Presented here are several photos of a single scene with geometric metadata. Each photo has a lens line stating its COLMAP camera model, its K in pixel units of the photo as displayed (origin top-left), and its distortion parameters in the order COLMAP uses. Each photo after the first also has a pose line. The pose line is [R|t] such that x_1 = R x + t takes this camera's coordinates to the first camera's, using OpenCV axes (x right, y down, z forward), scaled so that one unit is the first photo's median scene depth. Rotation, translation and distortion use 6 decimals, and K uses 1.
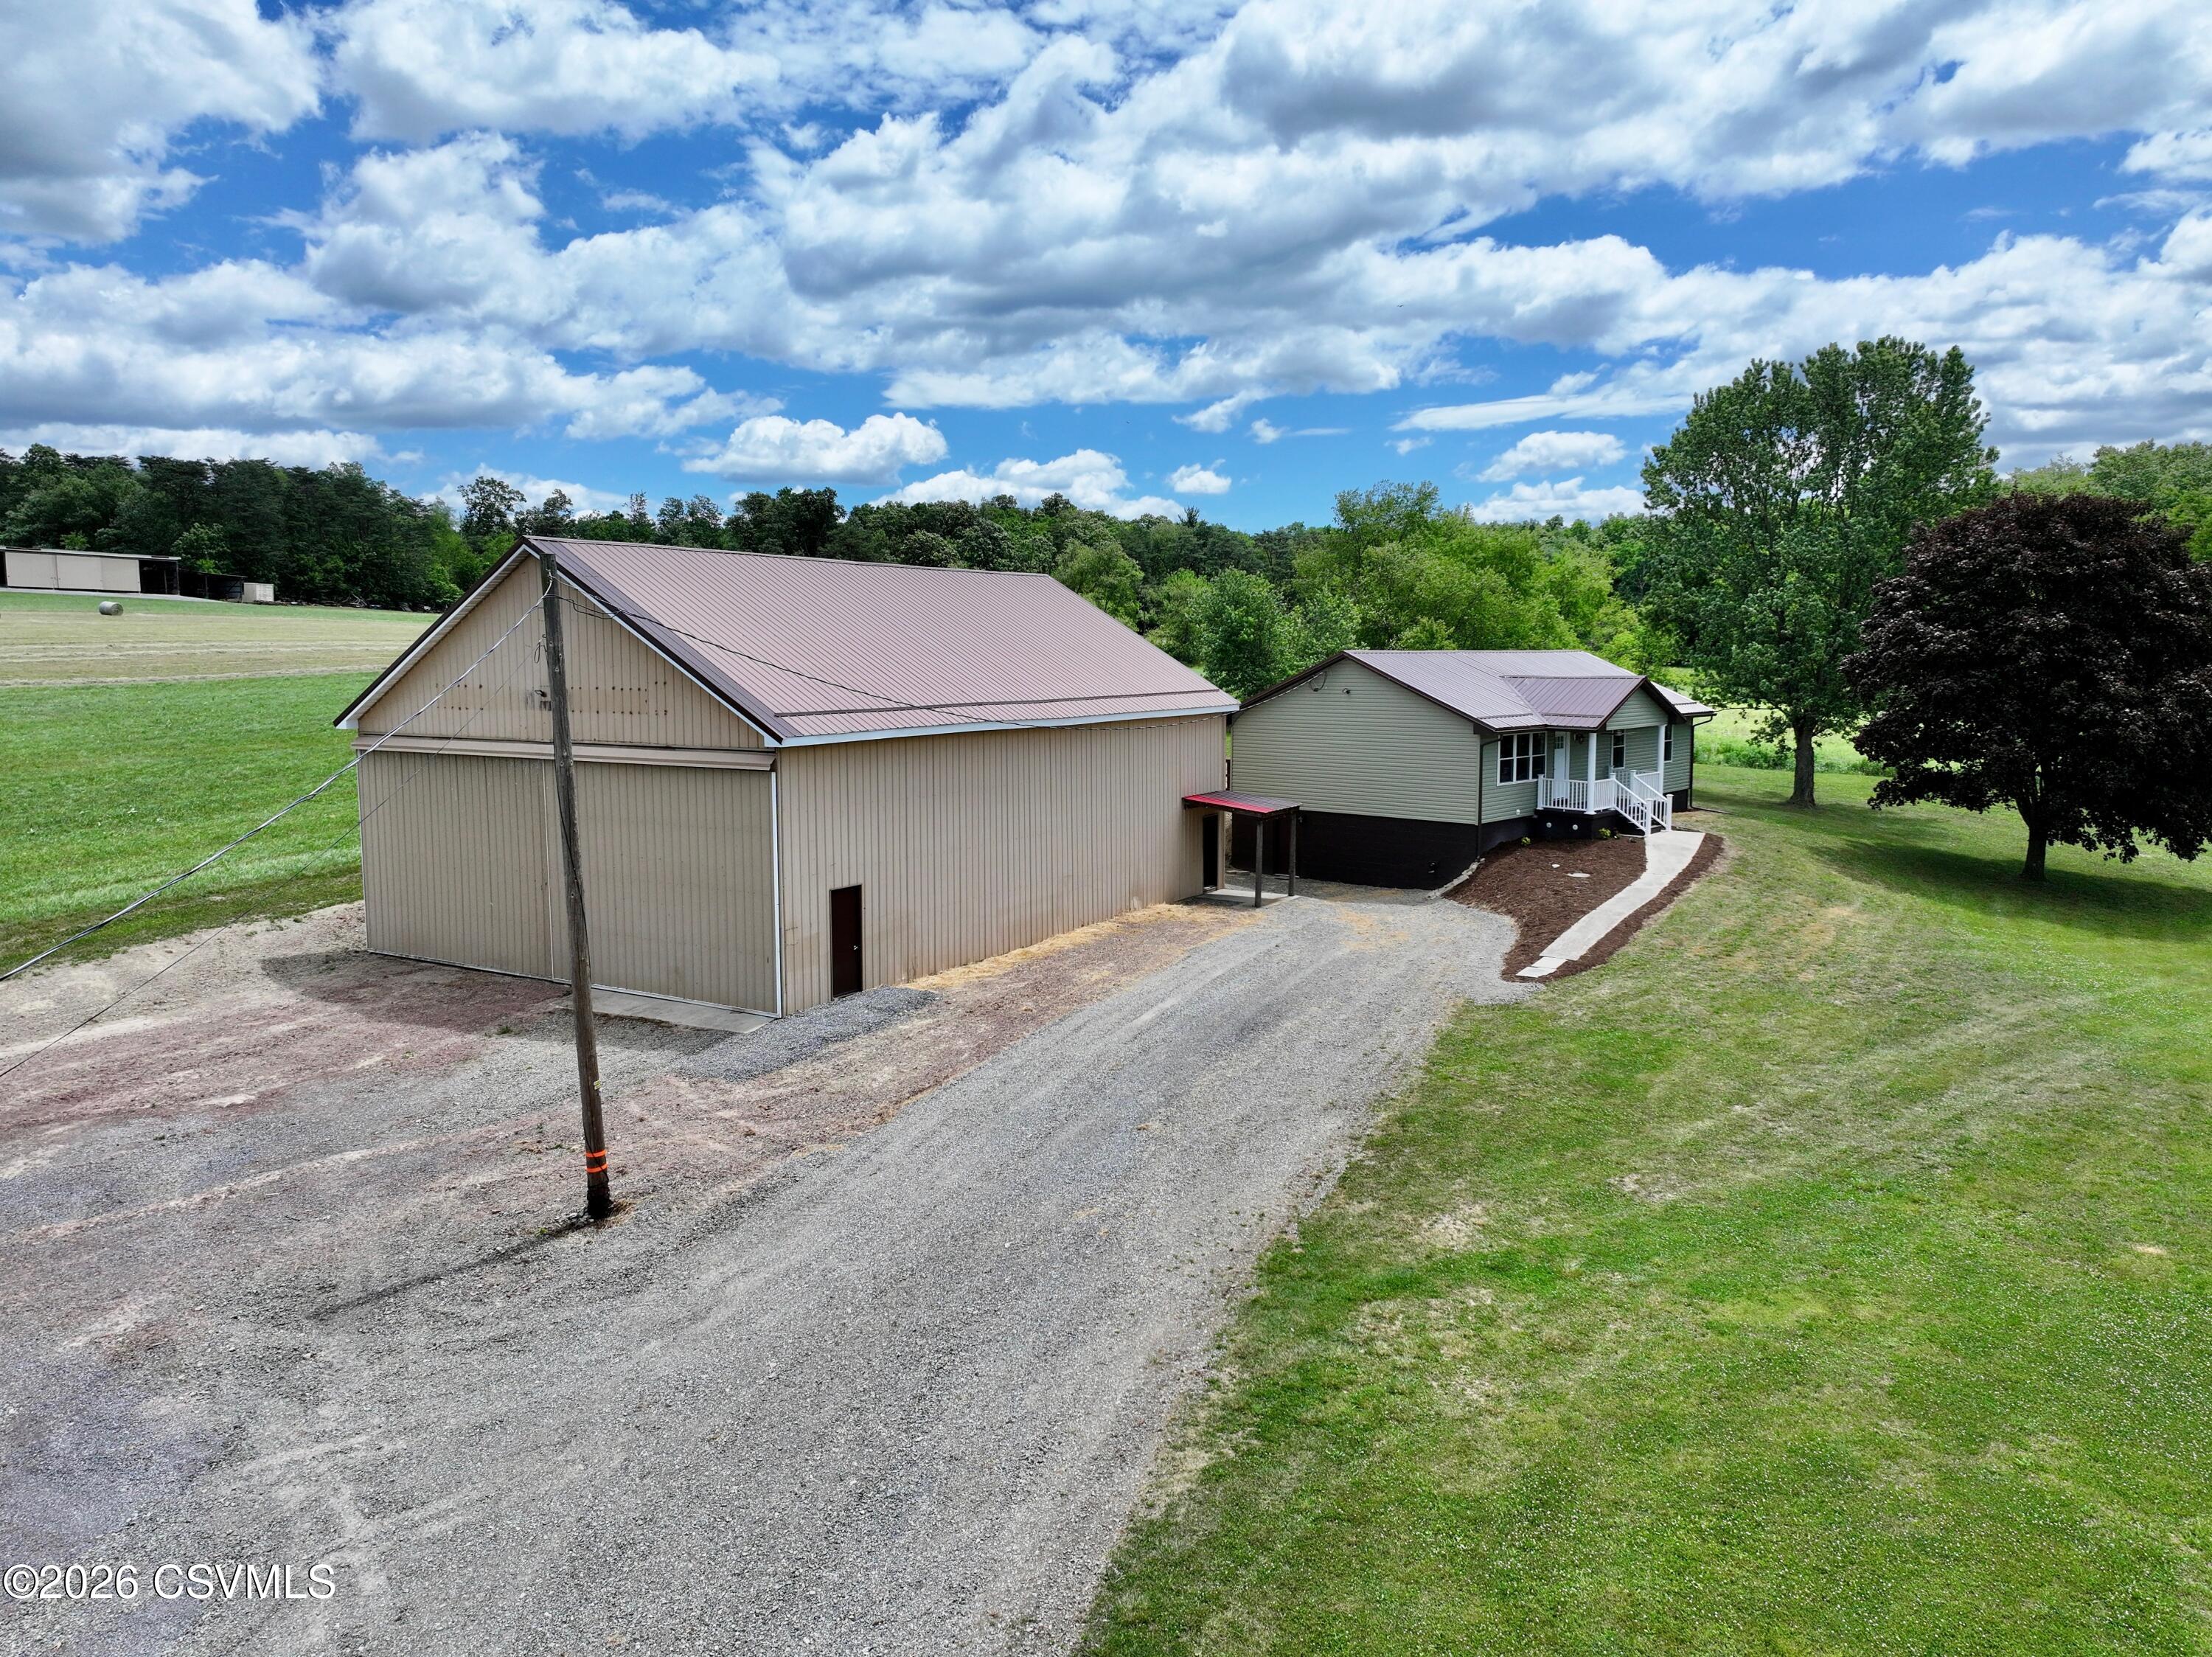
lens RADIAL K [[1563.3, 0, 1120.8], [0, 1563.3, 784.5], [0, 0, 1]] dist [0.001546, 0.012087]
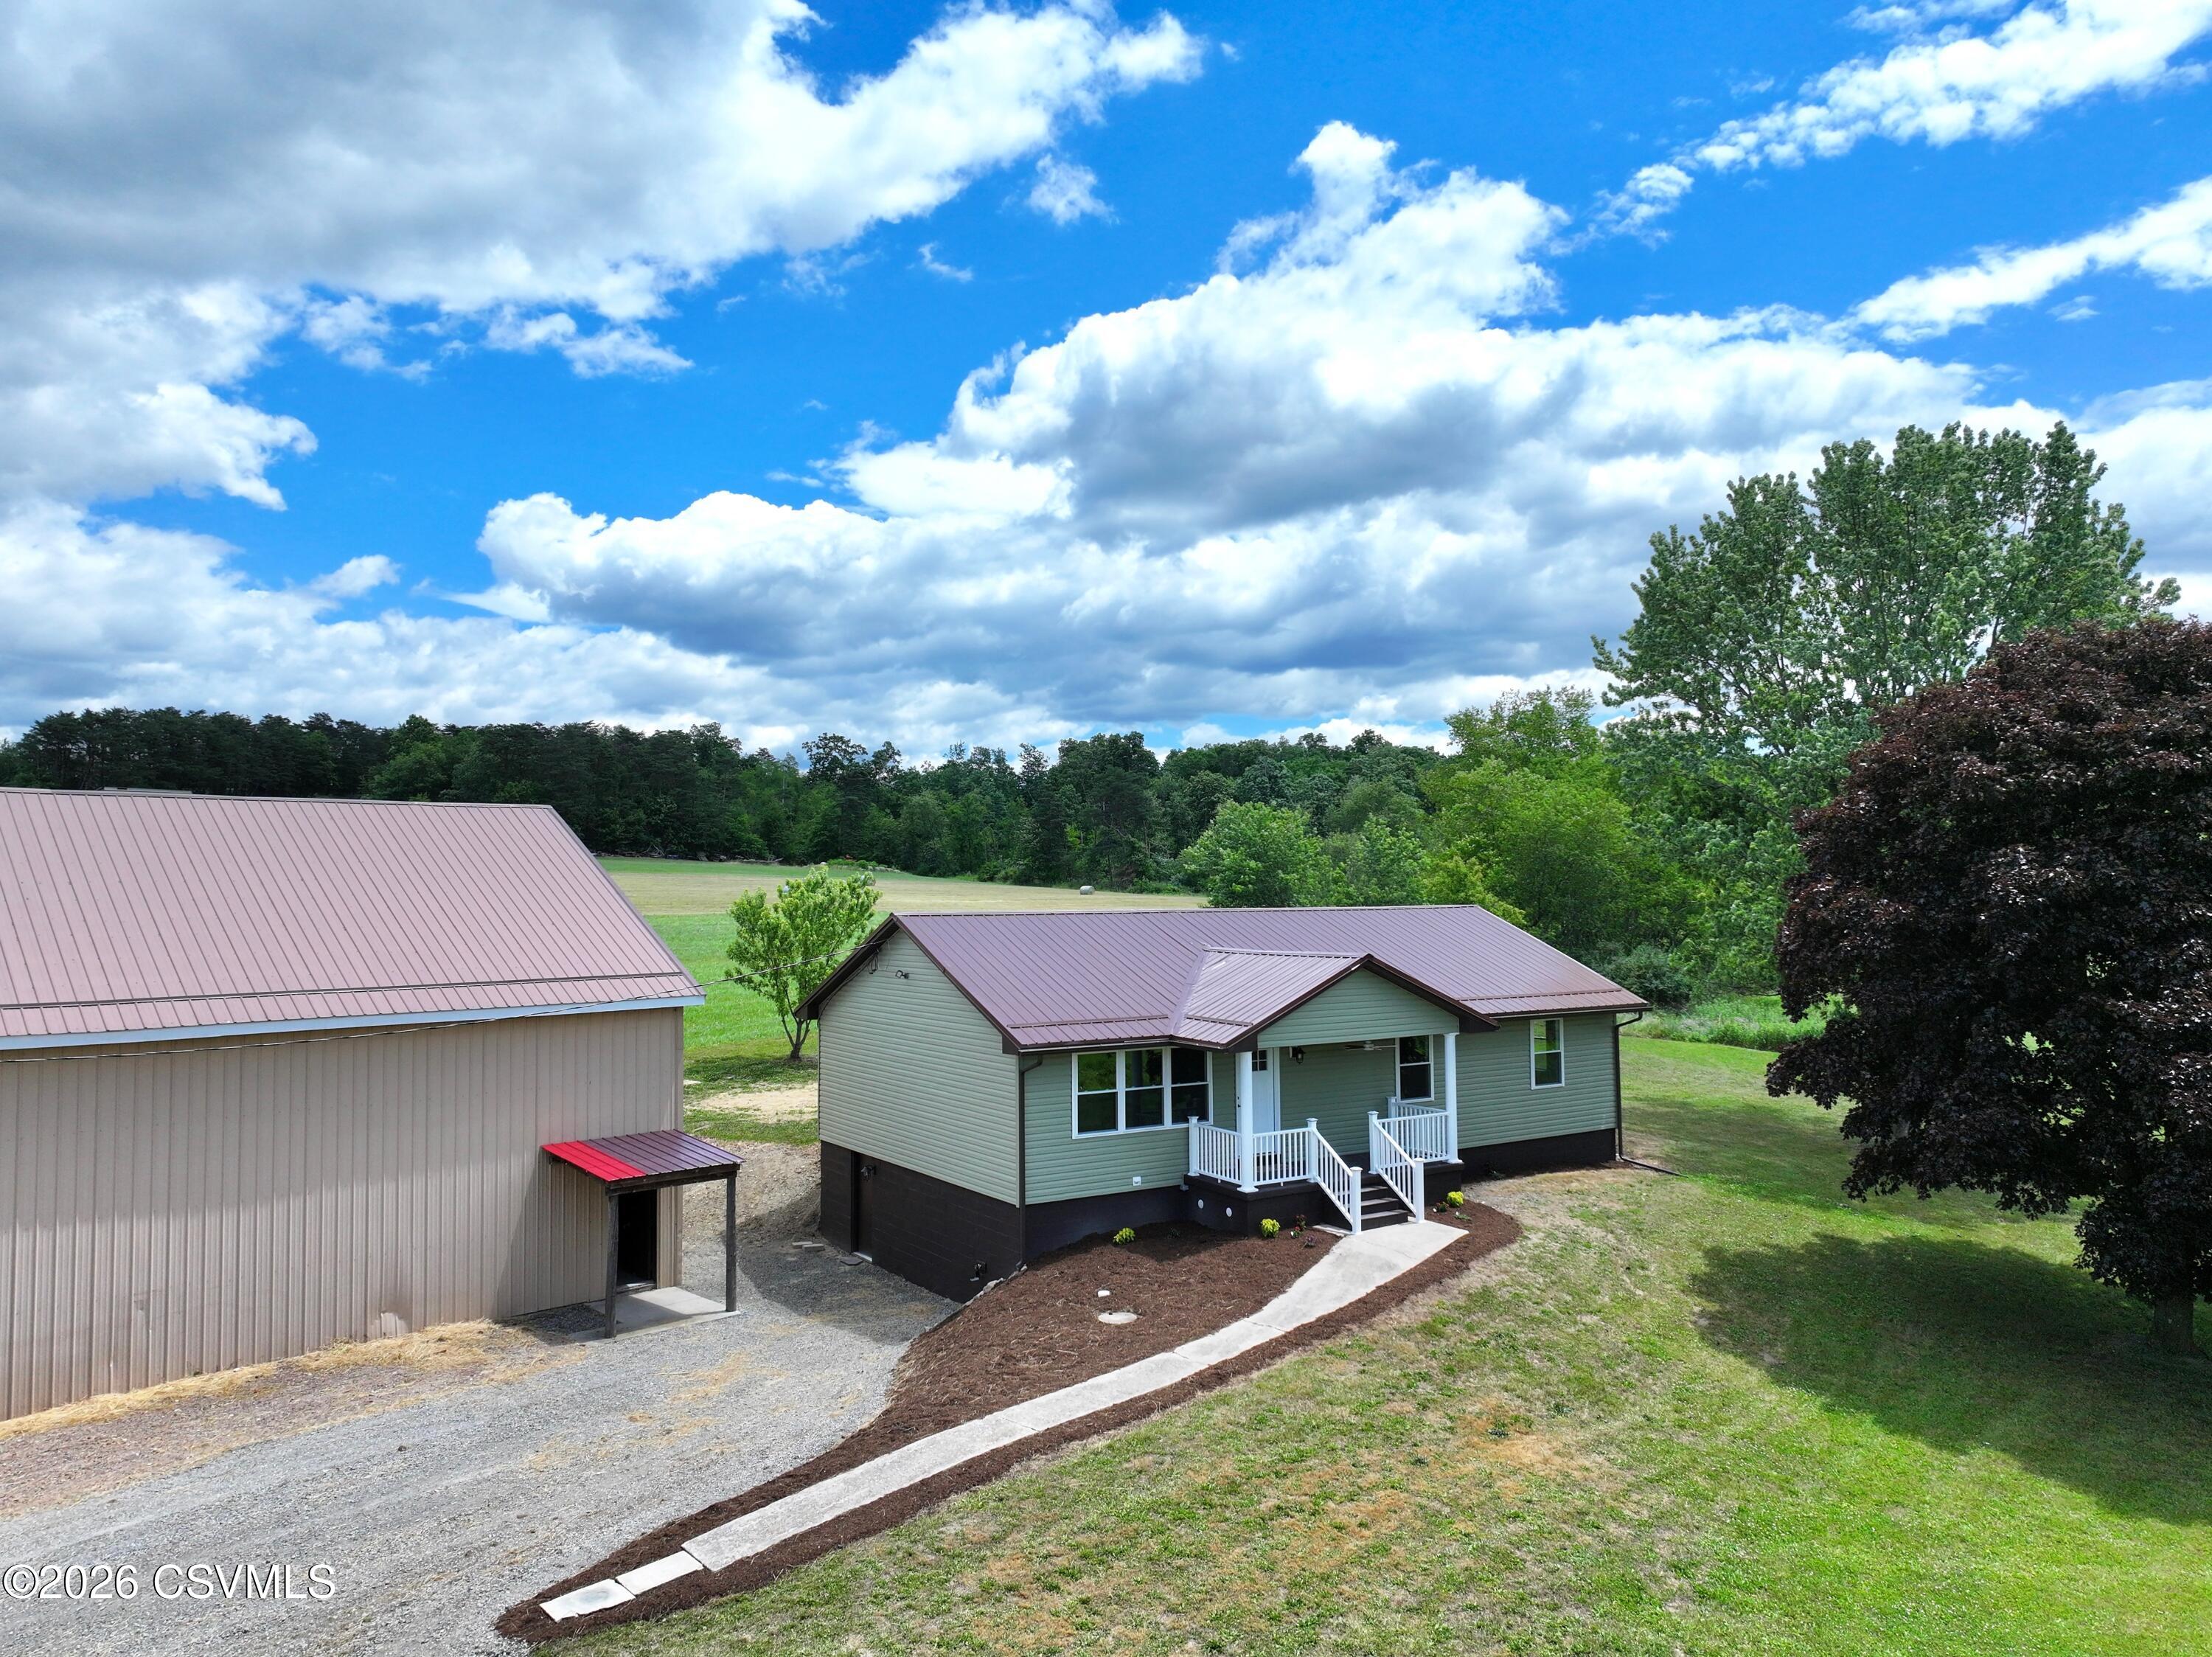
lens RADIAL K [[1563.3, 0, 1121.3], [0, 1563.3, 824.2], [0, 0, 1]] dist [0.001546, 0.012087]
pose [[0.964819, -0.017643, -0.262321, 0.077849], [-0.016327, 0.991799, -0.126757, -0.007964], [0.262407, 0.126580, 0.956619, 0.078339]]
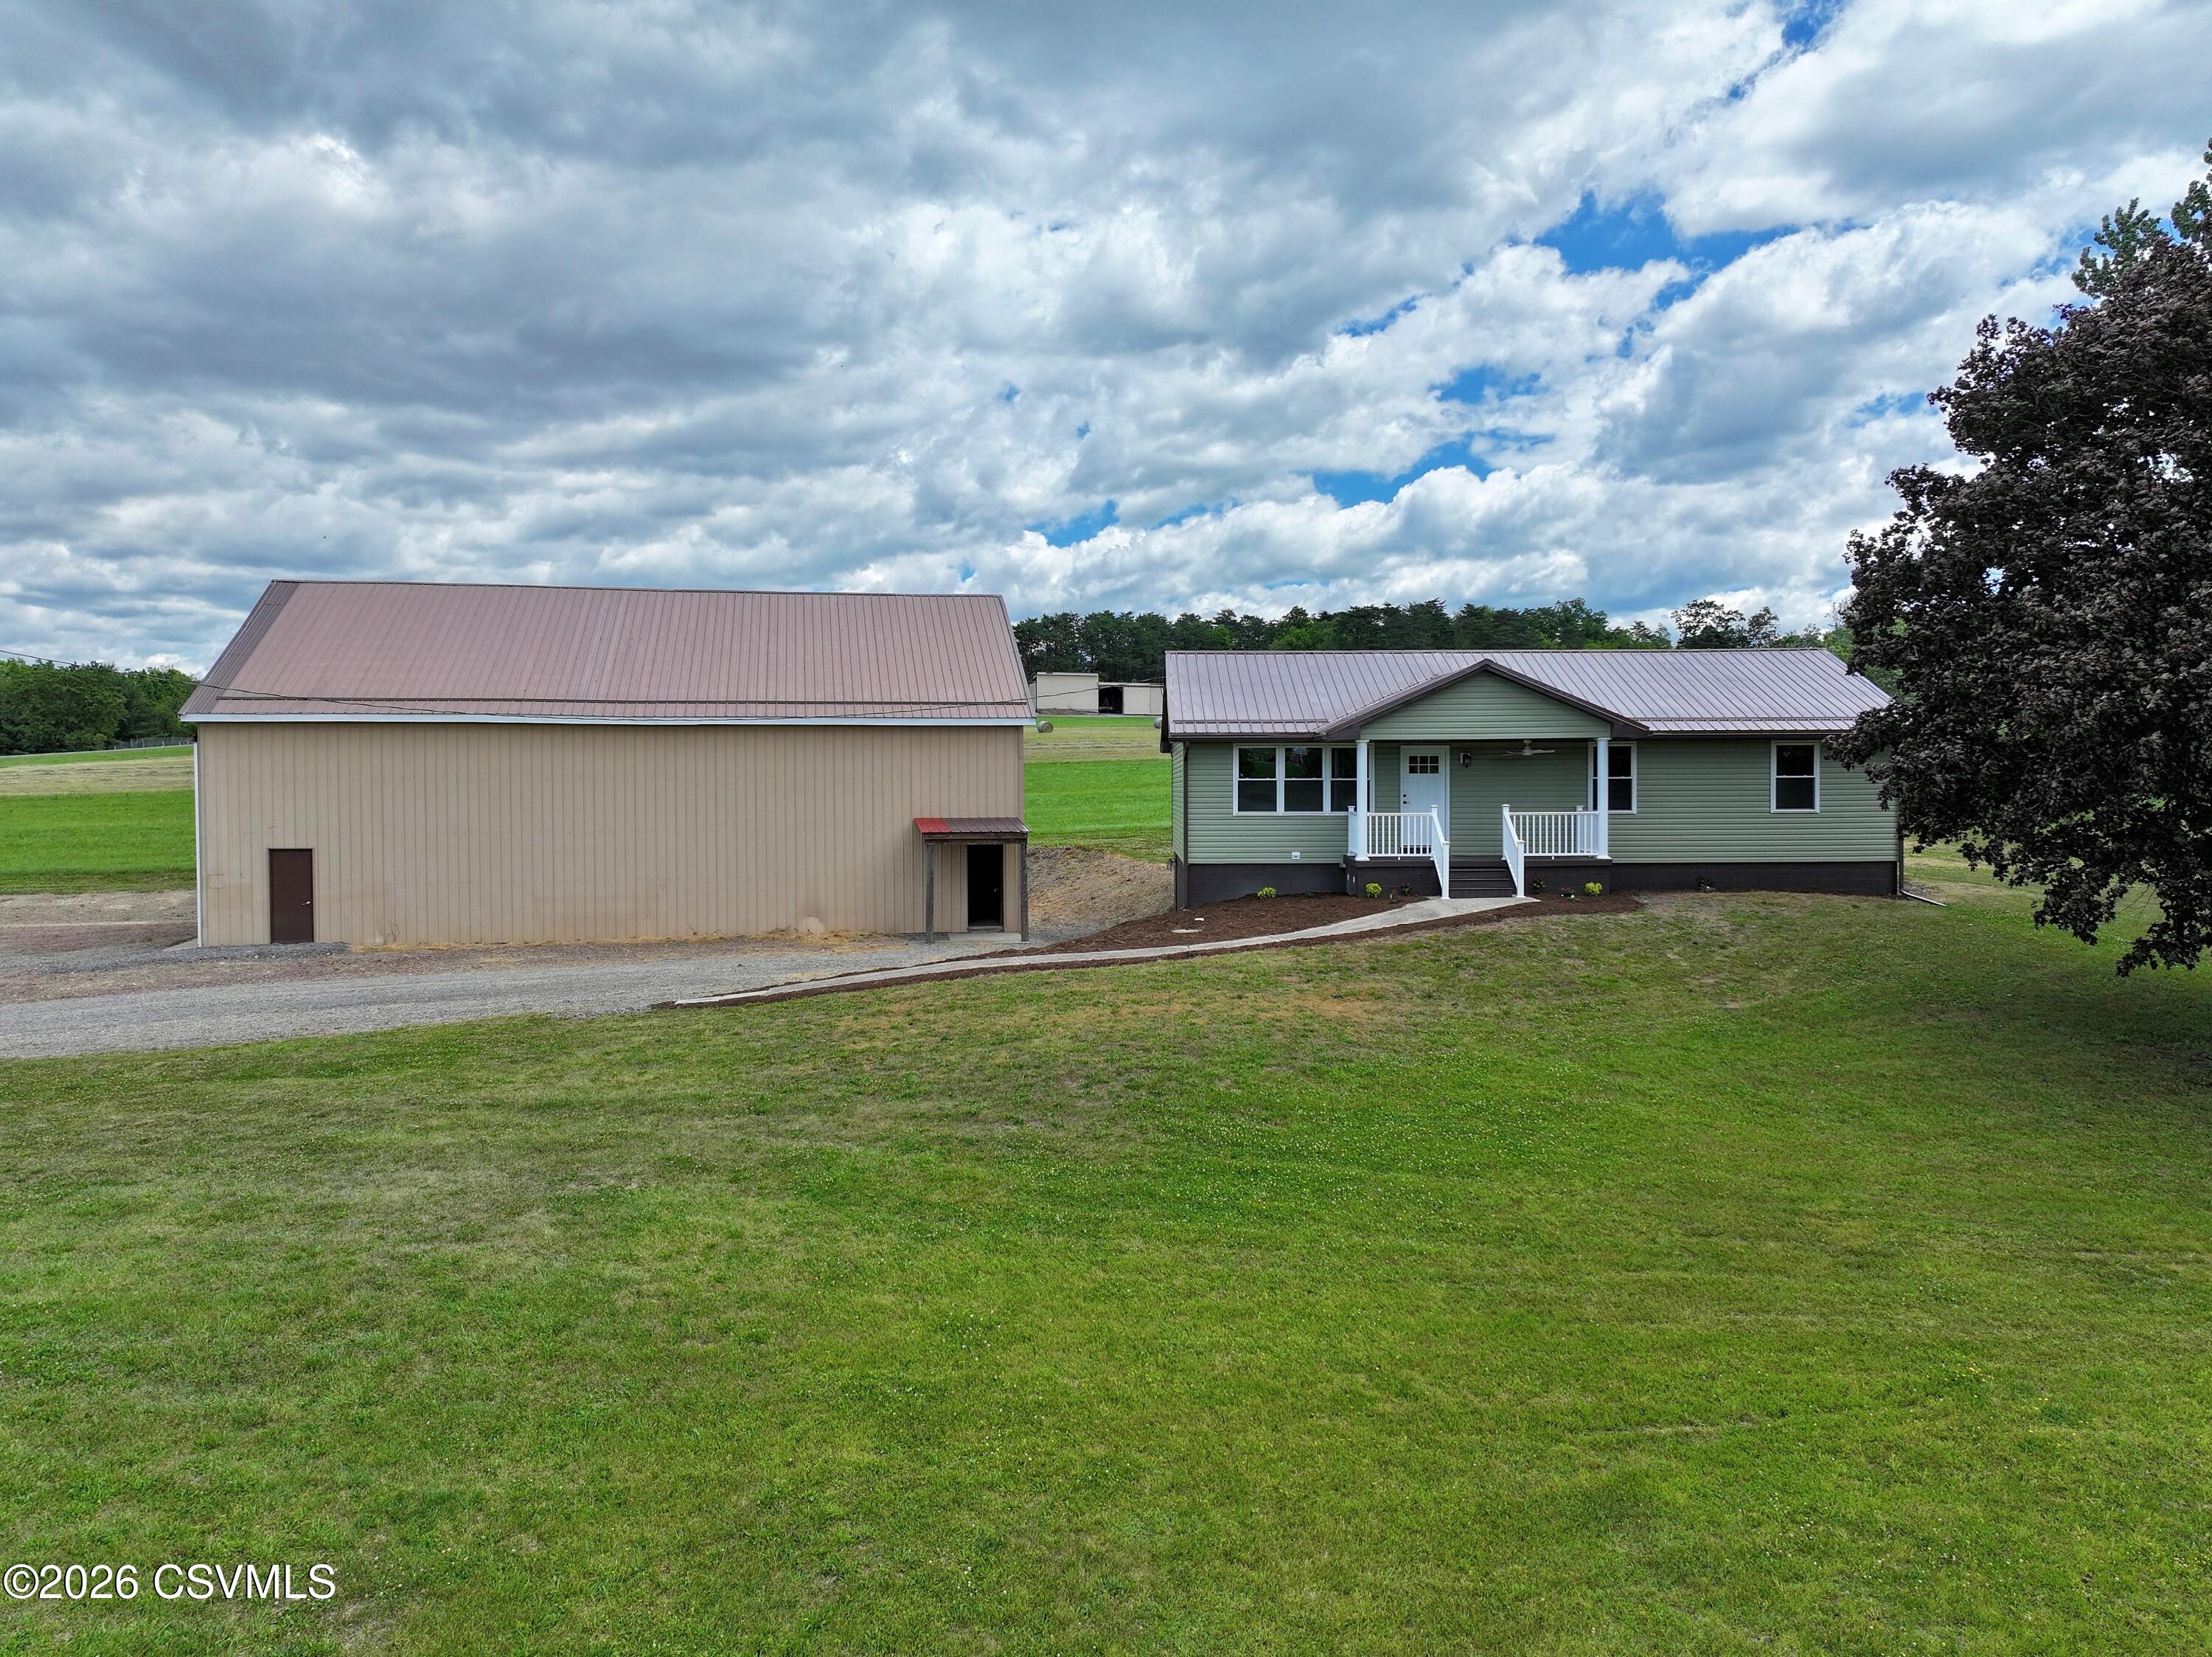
lens RADIAL K [[1563.3, 0, 1099.2], [0, 1563.3, 825.6], [0, 0, 1]] dist [0.001546, 0.012087]
pose [[0.654633, 0.015933, -0.755779, 0.141011], [-0.061786, 0.997561, -0.032487, 0.006267], [0.753418, 0.067963, 0.654020, 0.088011]]
